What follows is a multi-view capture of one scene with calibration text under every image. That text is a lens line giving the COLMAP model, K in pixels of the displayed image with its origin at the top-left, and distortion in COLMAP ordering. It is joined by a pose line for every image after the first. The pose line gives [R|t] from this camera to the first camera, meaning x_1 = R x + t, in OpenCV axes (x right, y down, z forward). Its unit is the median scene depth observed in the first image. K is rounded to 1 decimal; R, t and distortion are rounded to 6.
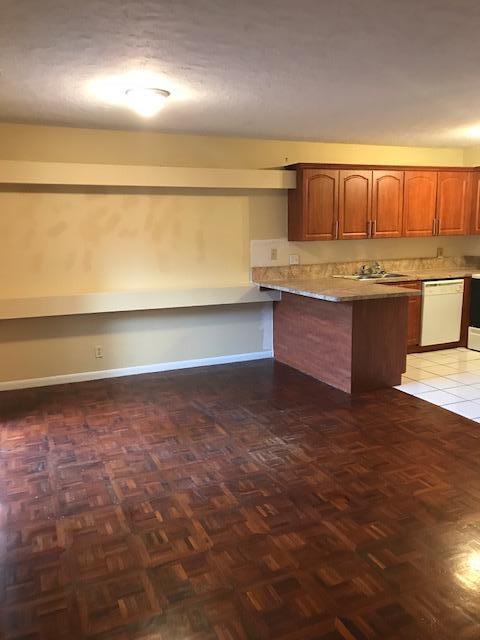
lens RADIAL K [[531.3, 0, 239.8], [0, 531.3, 319.0], [0, 0, 1]] dist [0.026523, -0.025366]
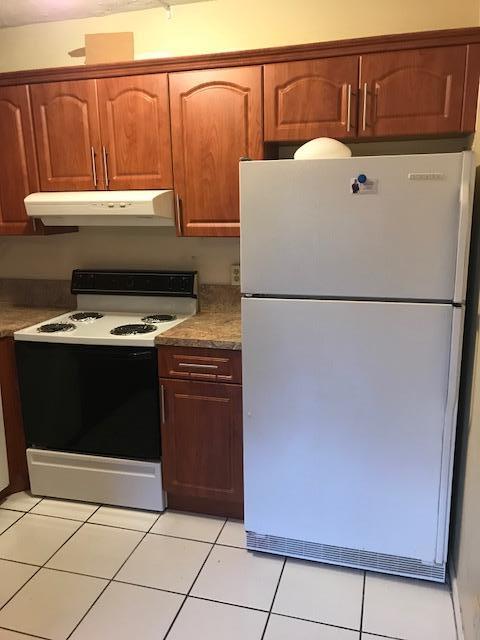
lens RADIAL K [[531.3, 0, 242.4], [0, 531.3, 324.1], [0, 0, 1]] dist [0.026523, -0.025366]
pose [[0.641753, -0.159728, 0.750093, 0.236858], [0.136735, 0.986230, 0.093026, -0.104497], [-0.754623, 0.042864, 0.654757, 0.589535]]
